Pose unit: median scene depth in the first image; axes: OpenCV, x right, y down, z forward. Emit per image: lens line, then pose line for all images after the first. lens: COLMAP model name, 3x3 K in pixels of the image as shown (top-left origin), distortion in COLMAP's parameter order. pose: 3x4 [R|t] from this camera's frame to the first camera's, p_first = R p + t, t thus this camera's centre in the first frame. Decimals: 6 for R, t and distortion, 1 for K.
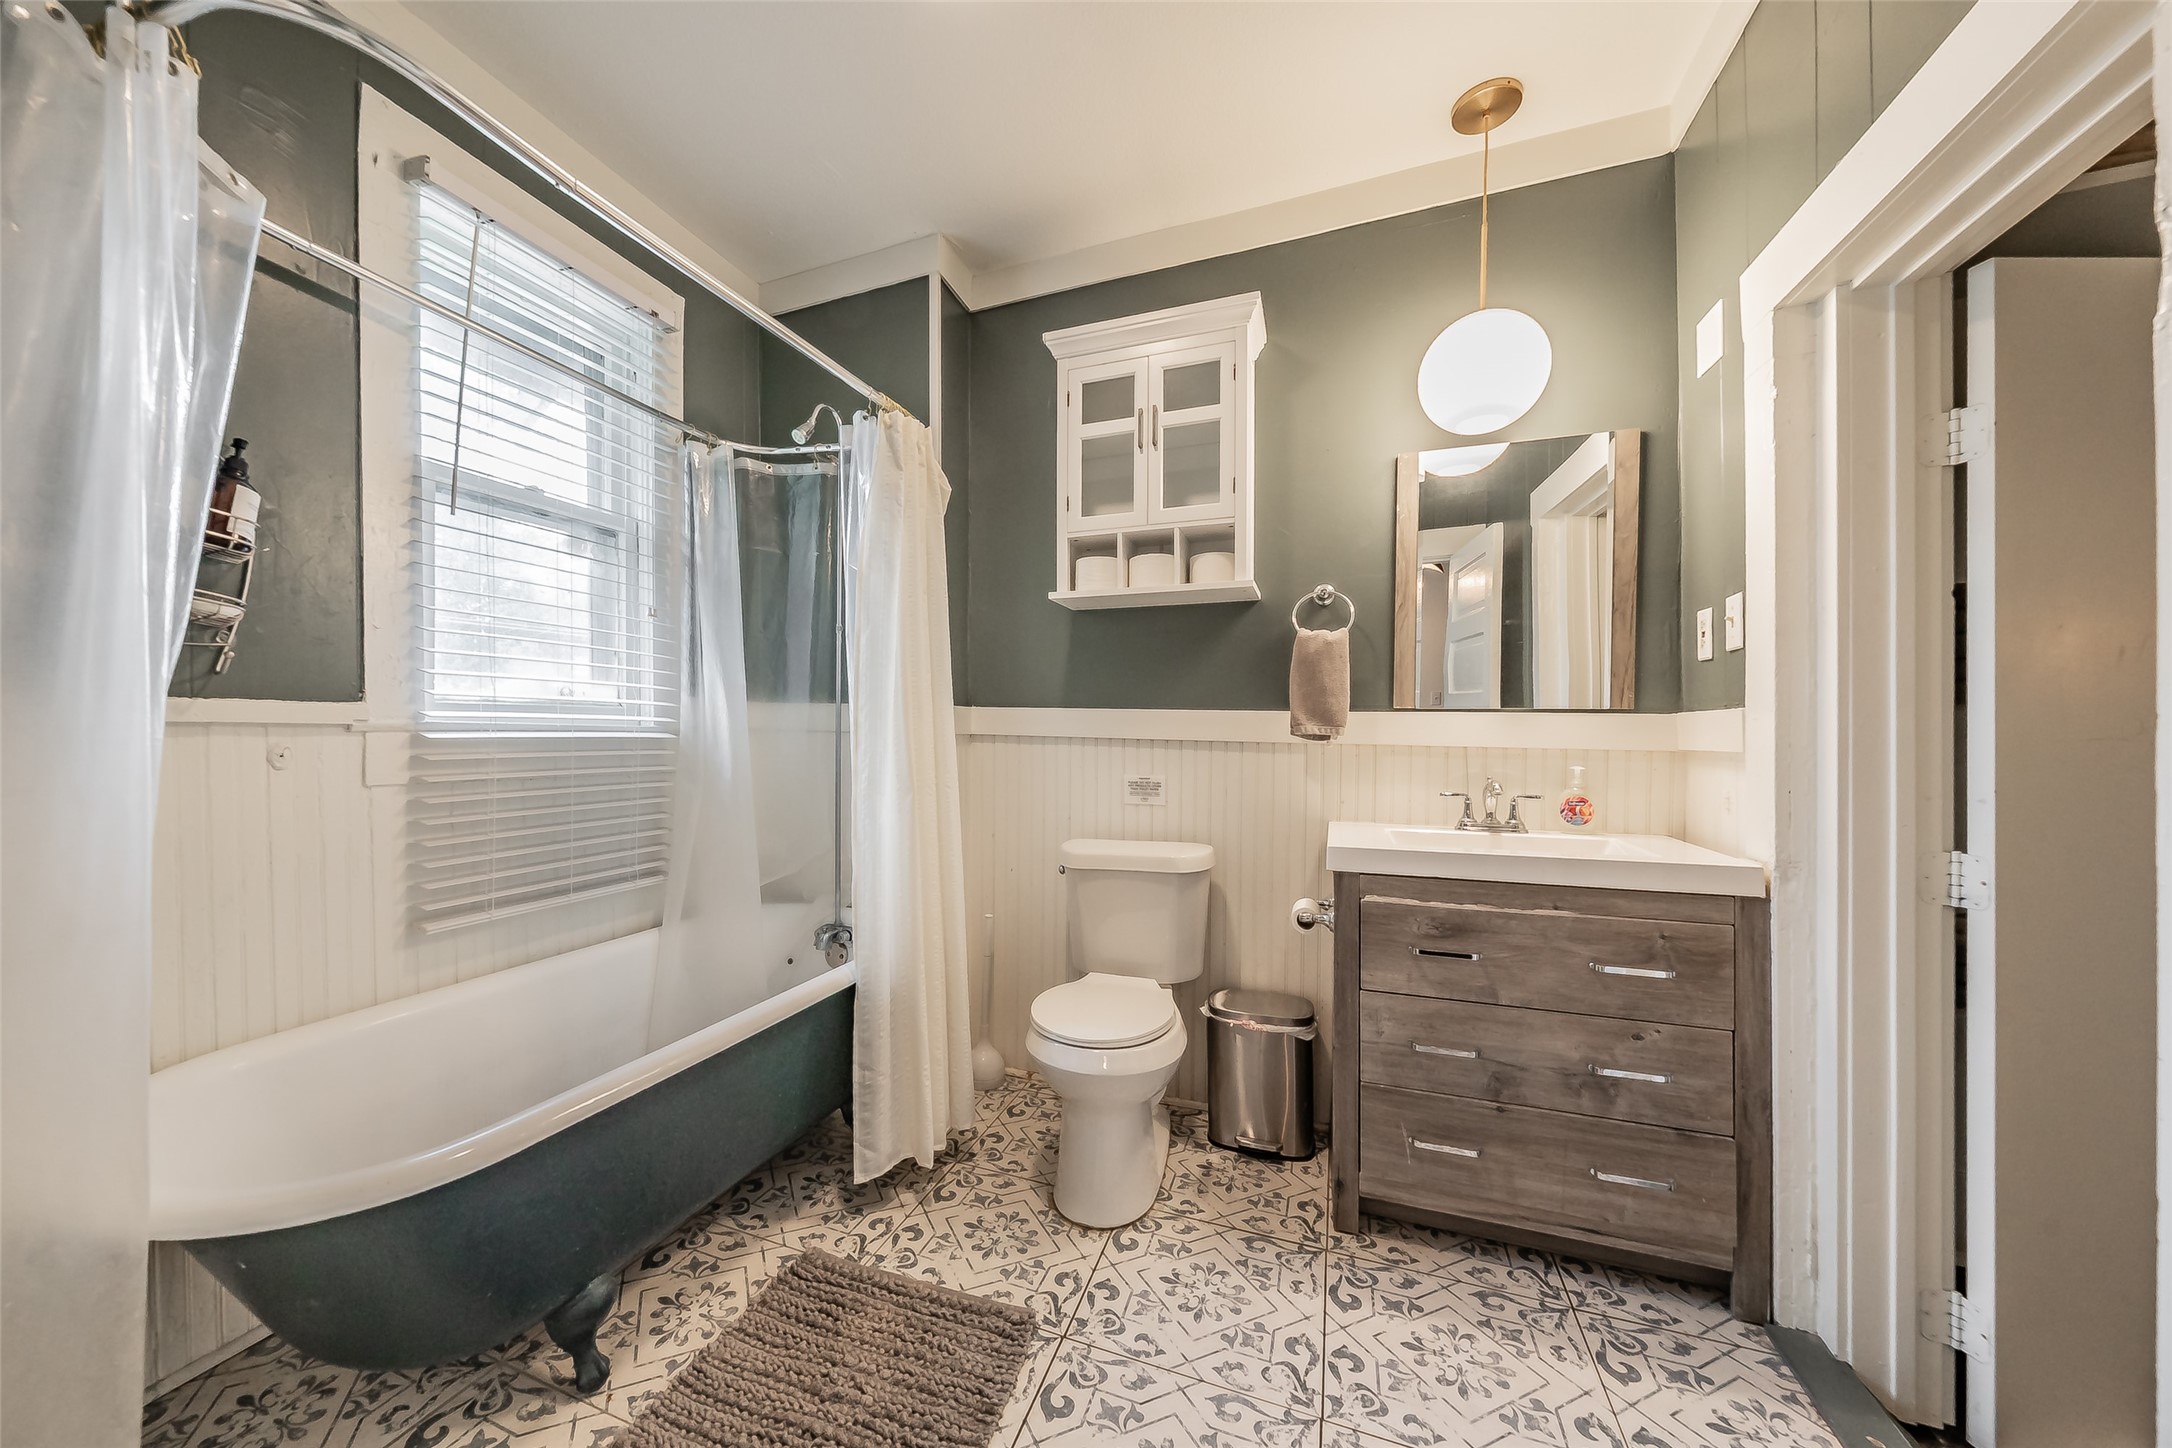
lens RADIAL K [[753.2, 0, 1063.7], [0, 753.2, 723.4], [0, 0, 1]] dist [-0.001823, -0.000087]
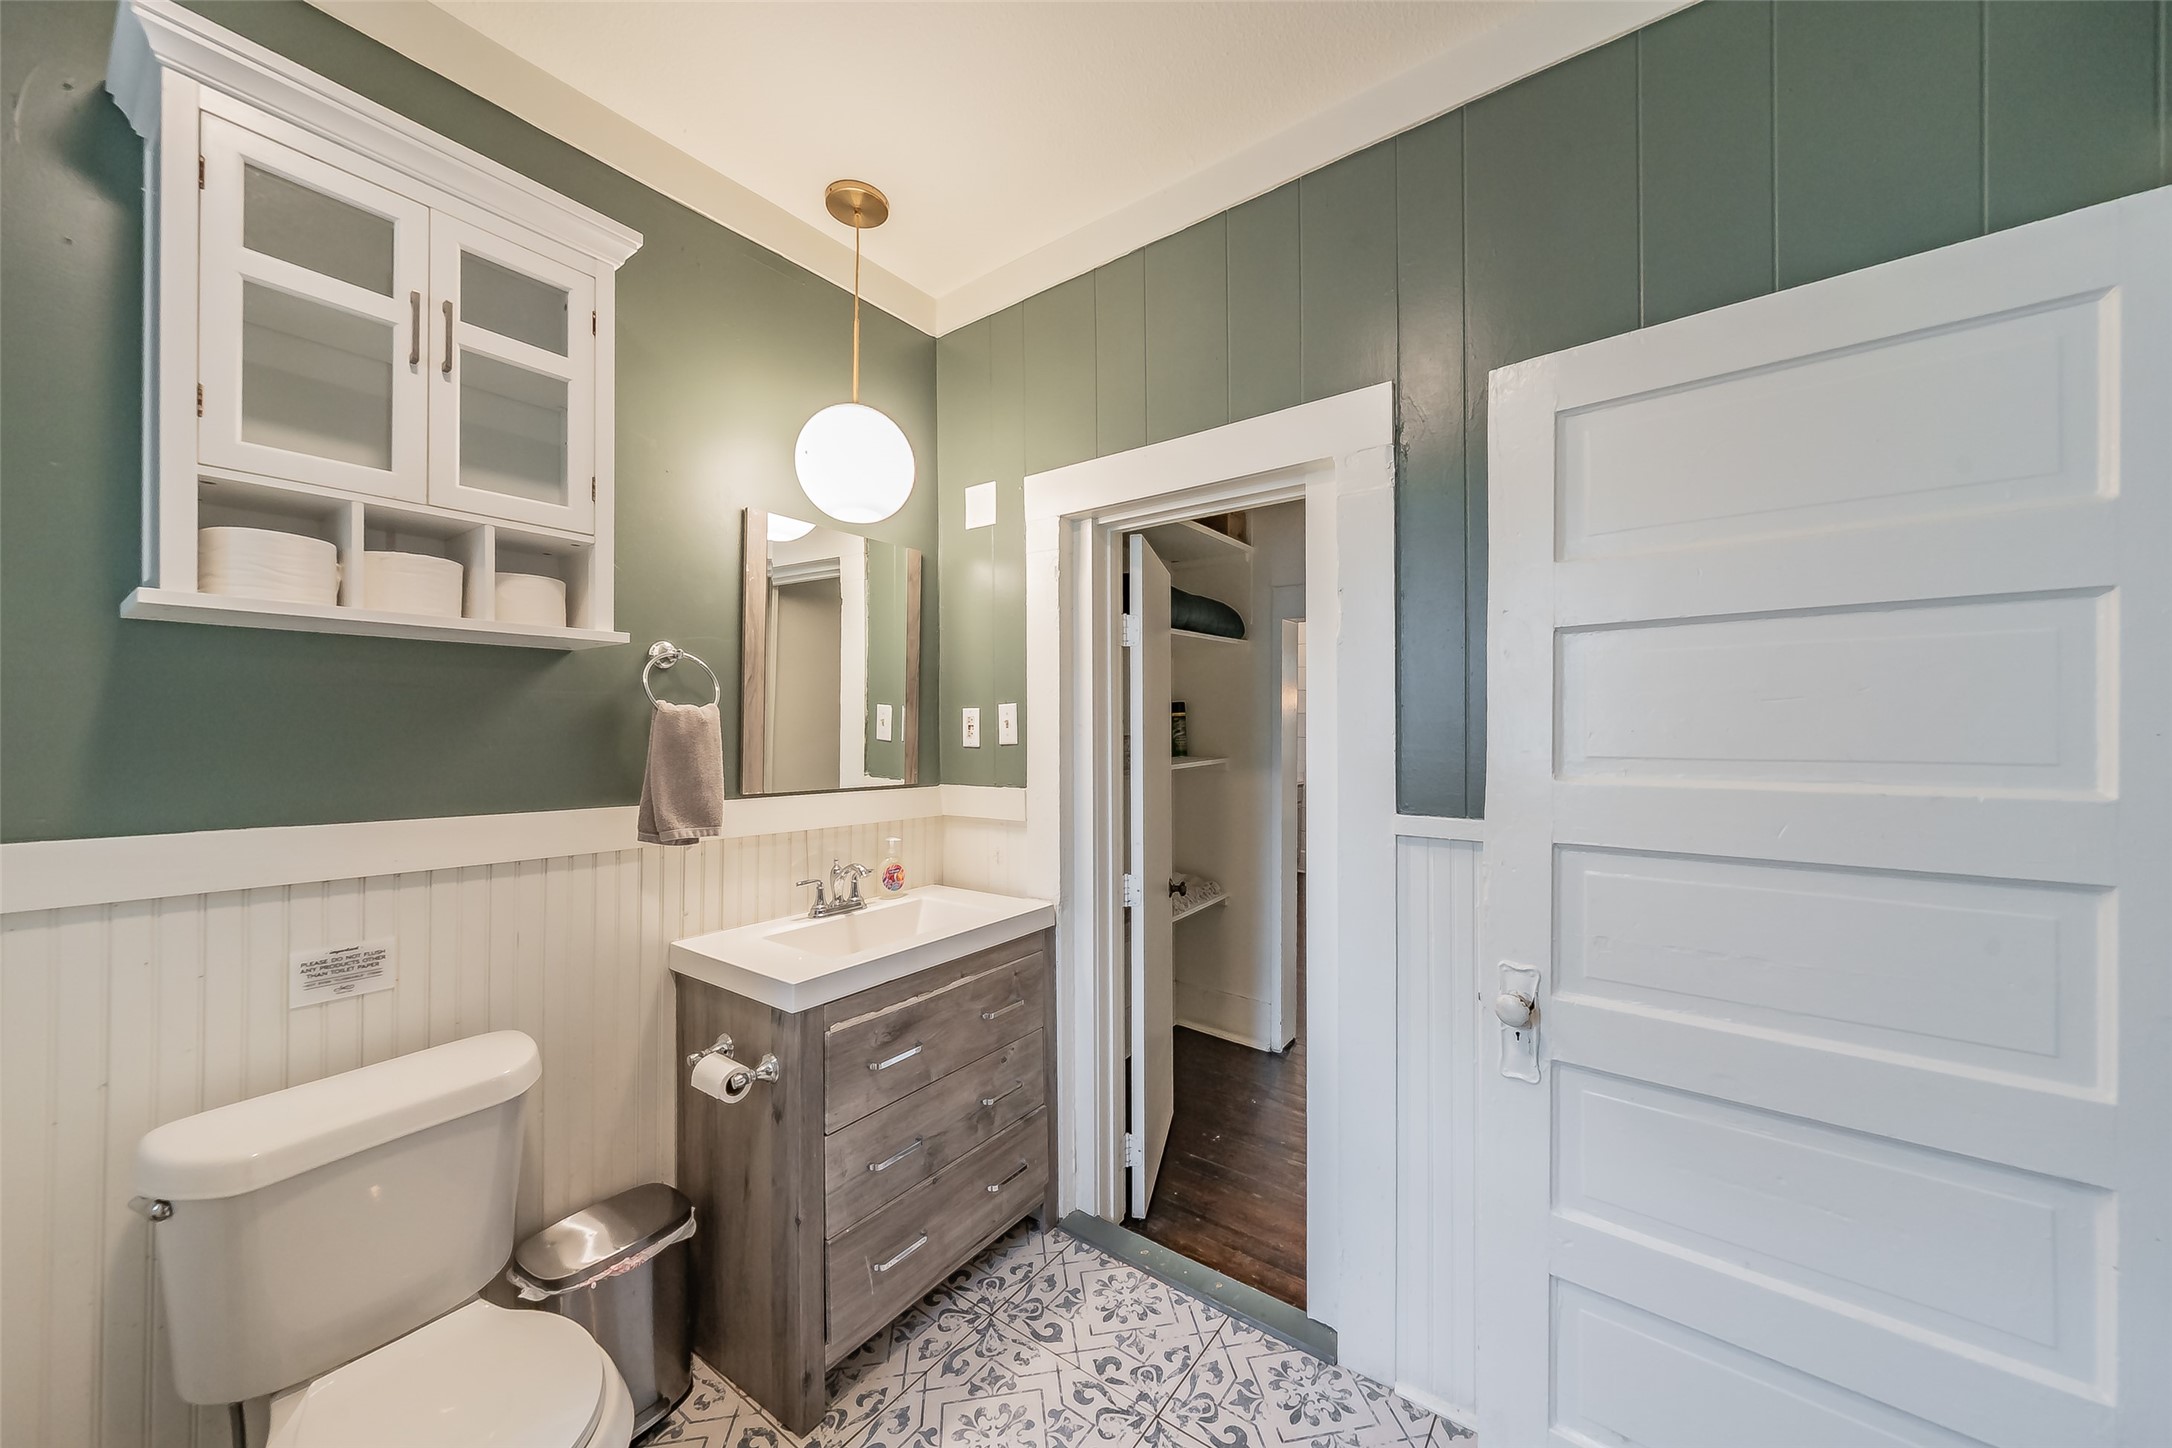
lens RADIAL K [[753.2, 0, 1066.7], [0, 753.2, 727.0], [0, 0, 1]] dist [-0.001823, -0.000087]
pose [[0.290227, 0.001914, 0.956956, -0.358879], [0.001599, 0.999996, -0.002485, -0.118186], [-0.956956, 0.002251, 0.290223, 0.471709]]
